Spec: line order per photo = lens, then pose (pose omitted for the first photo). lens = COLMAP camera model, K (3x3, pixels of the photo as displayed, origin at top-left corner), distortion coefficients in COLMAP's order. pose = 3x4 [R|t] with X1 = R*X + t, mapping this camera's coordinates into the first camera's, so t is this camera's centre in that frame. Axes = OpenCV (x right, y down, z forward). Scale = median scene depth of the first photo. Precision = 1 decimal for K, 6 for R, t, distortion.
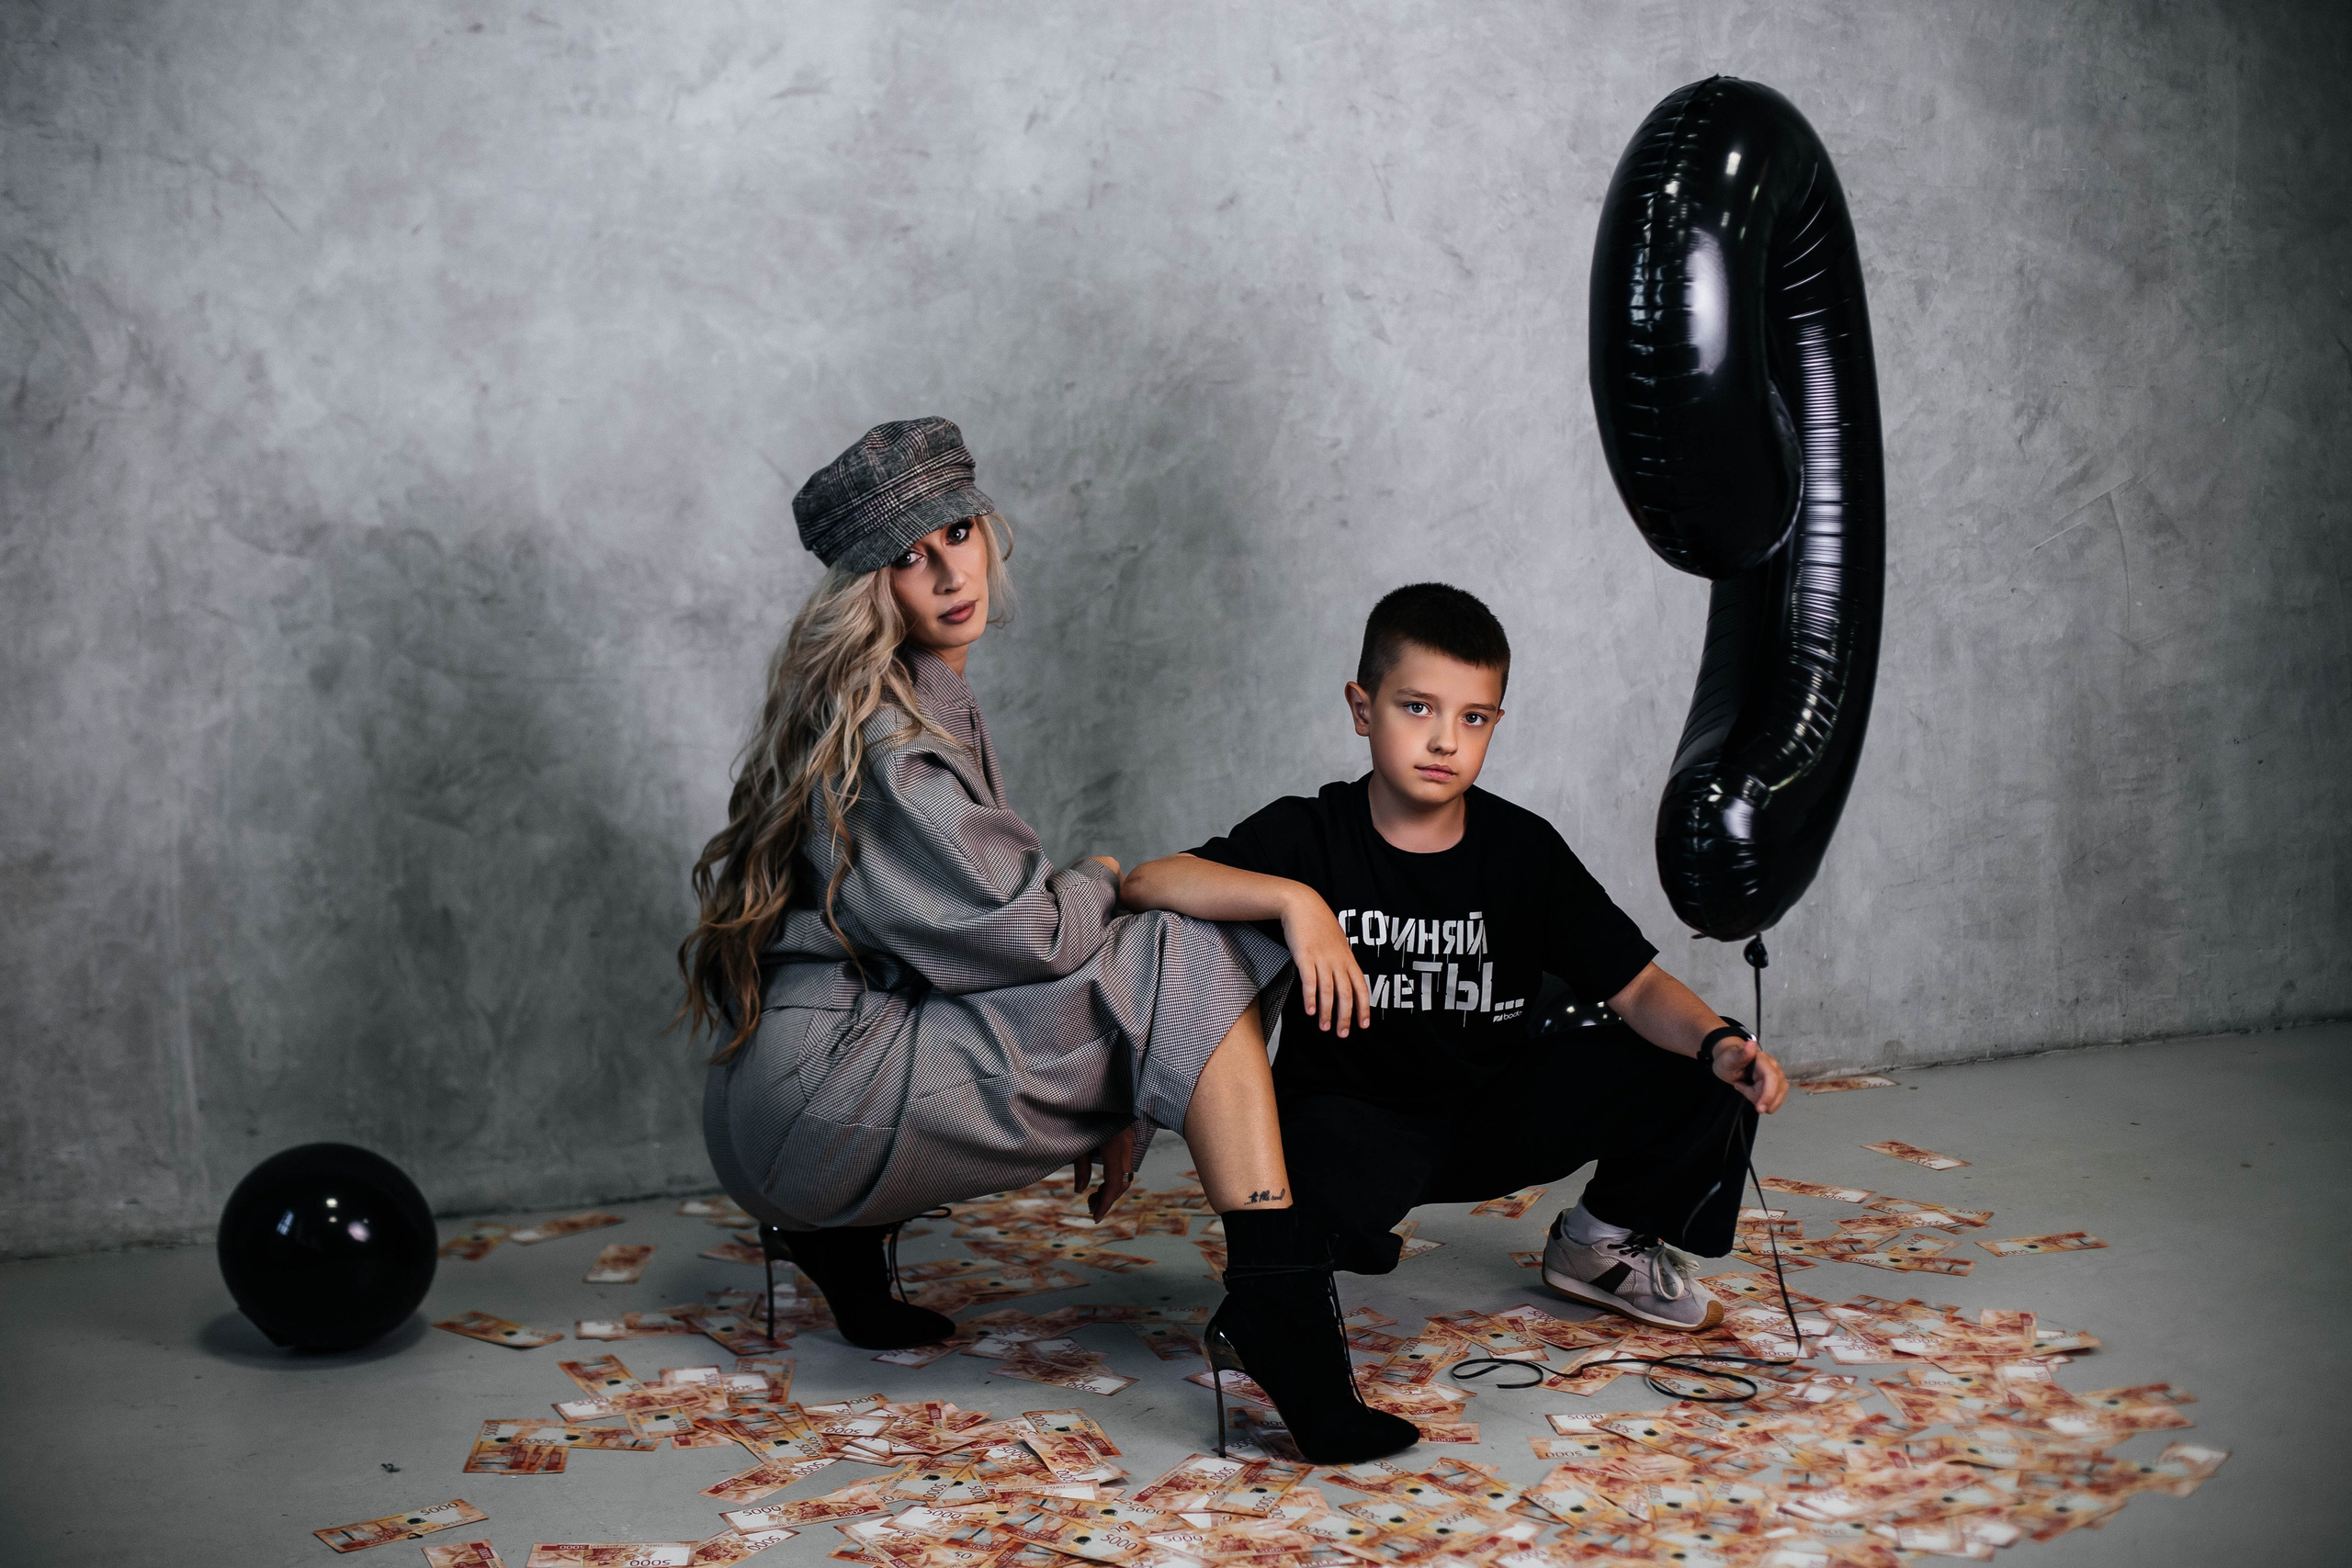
lens RADIAL K [[3222.4, 0, 1179.1], [0, 3222.4, 784.3], [0, 0, 1]] dist [-0.124161, 0.000000]
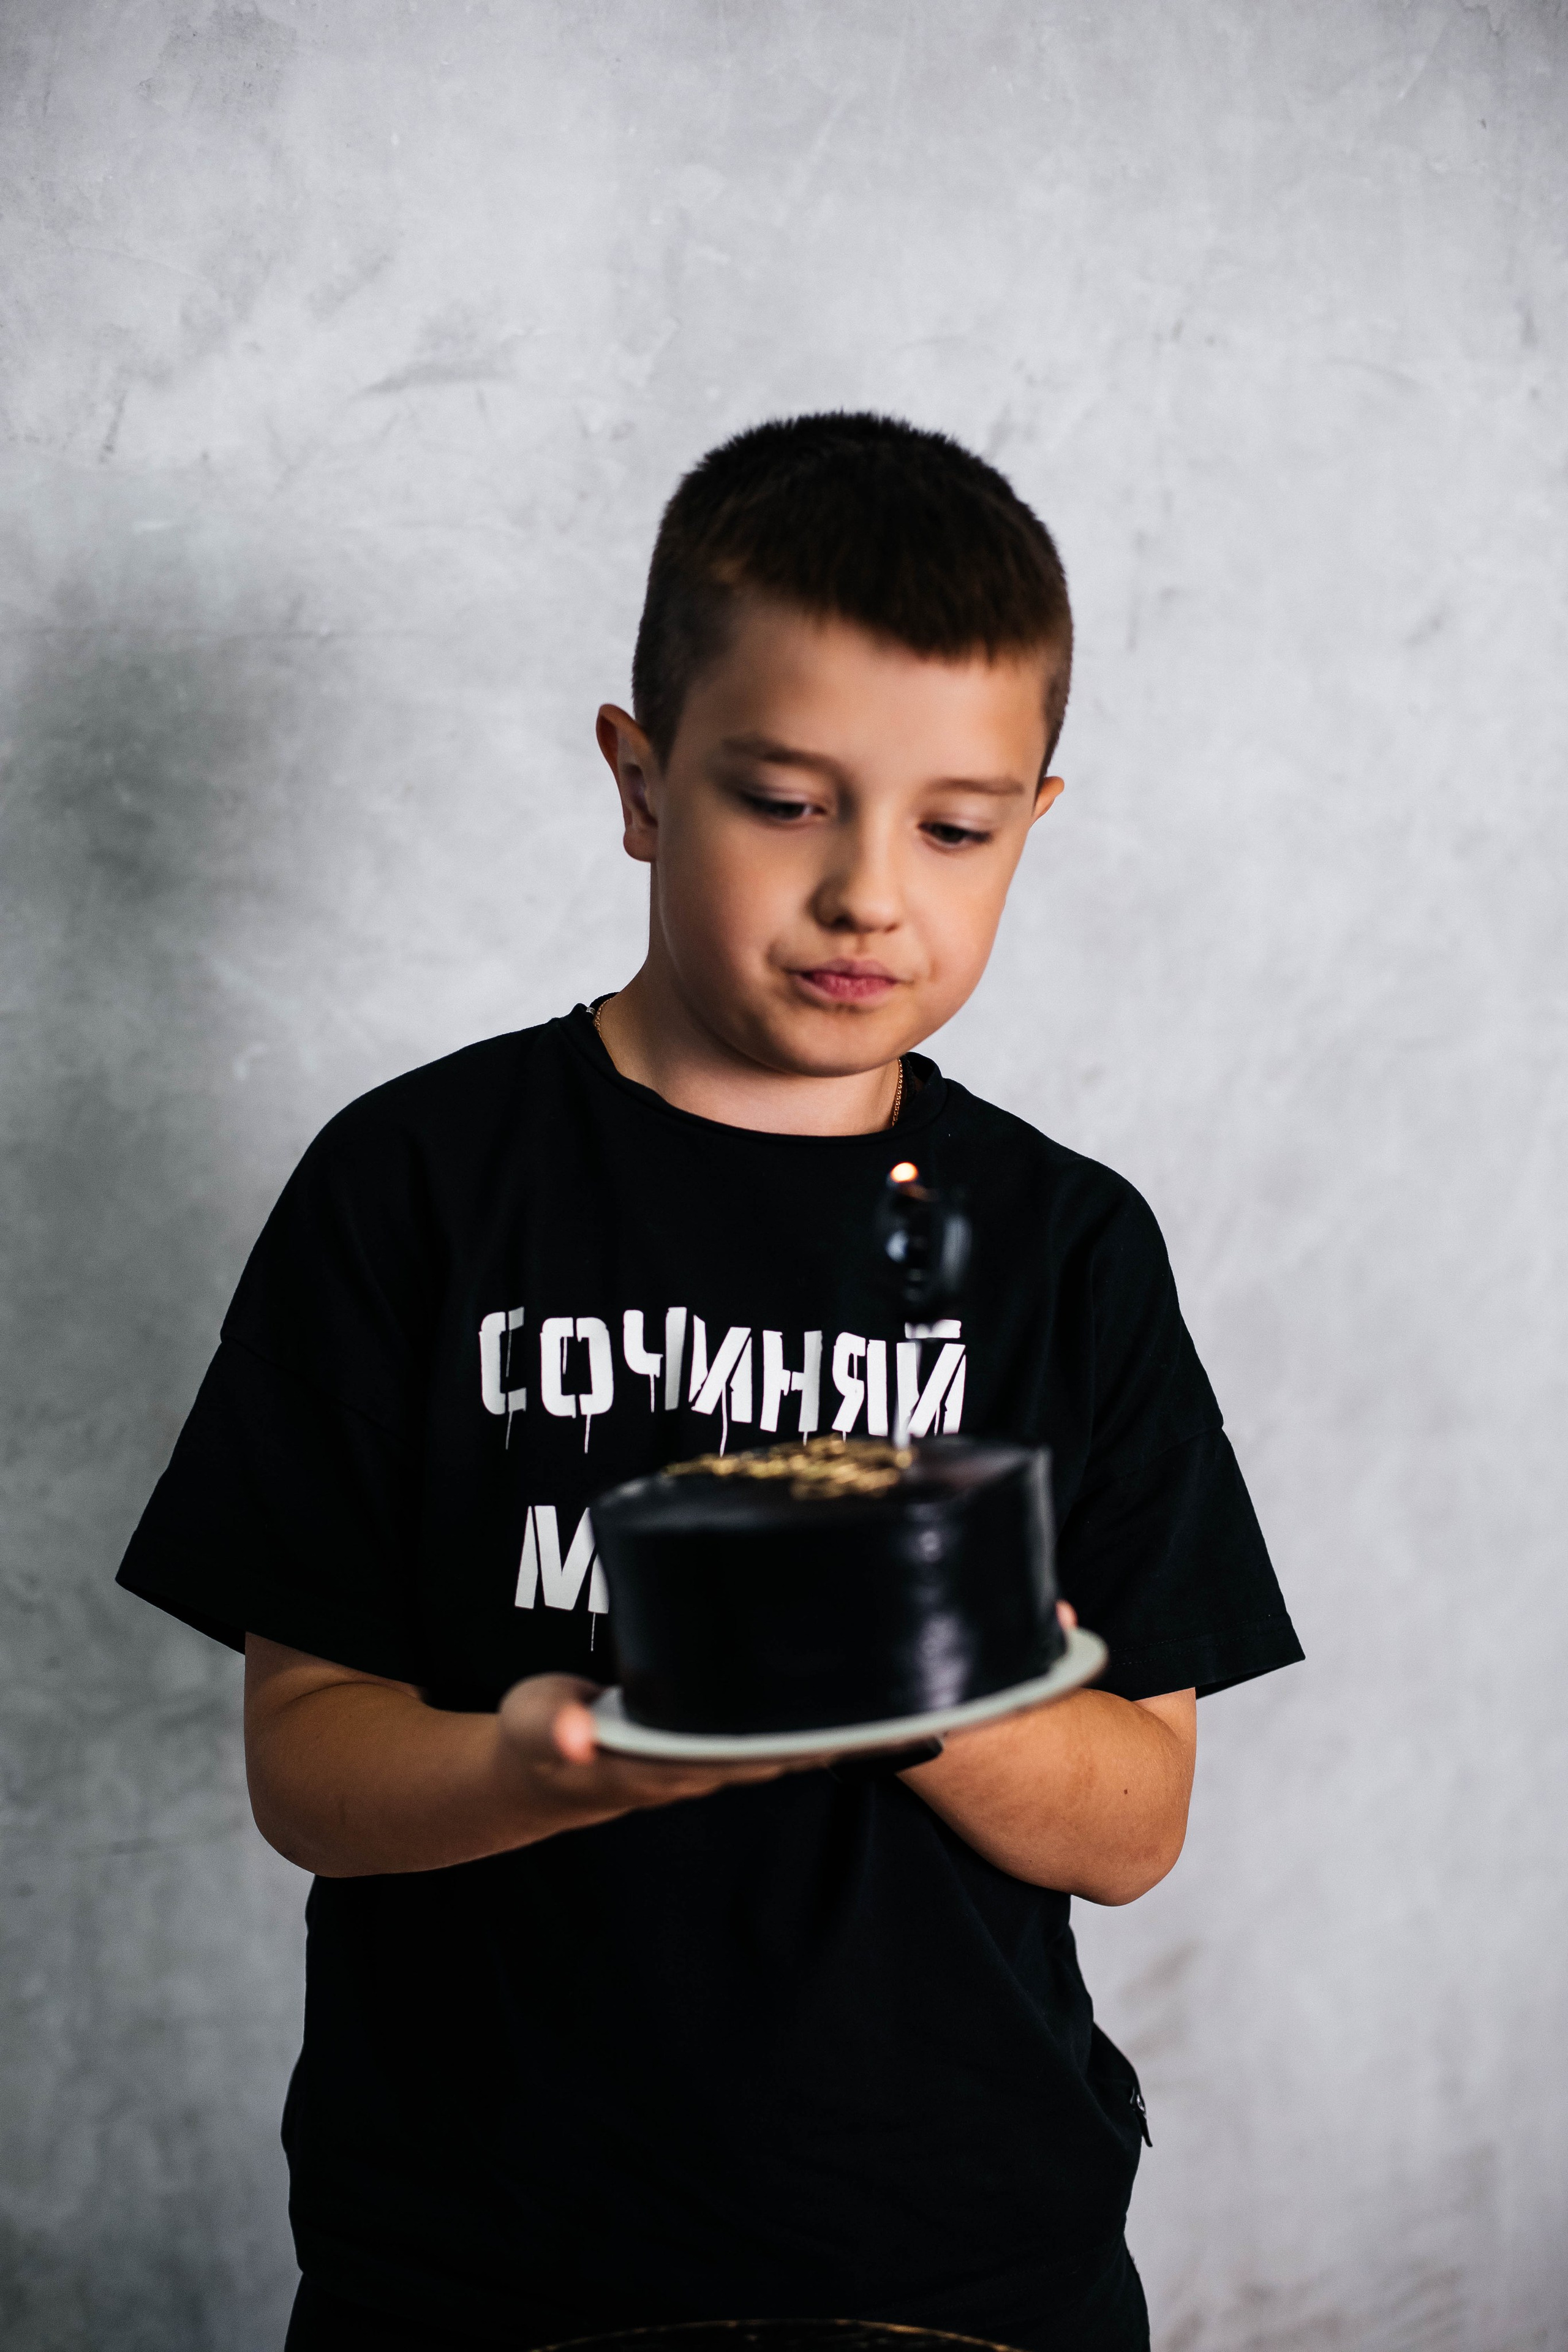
lens RADIAL K [[3222.7, 0, 734.0], [0, 3222.7, 1155.8], [0, 0, 1]] dist [-0.124161, 0.000000]
pose [[0.999251, -0.031352, 0.022681, -0.092510], [0.031344, 0.999508, 0.000692, -0.118303], [-0.022691, 0.000020, 0.999743, 0.597792]]
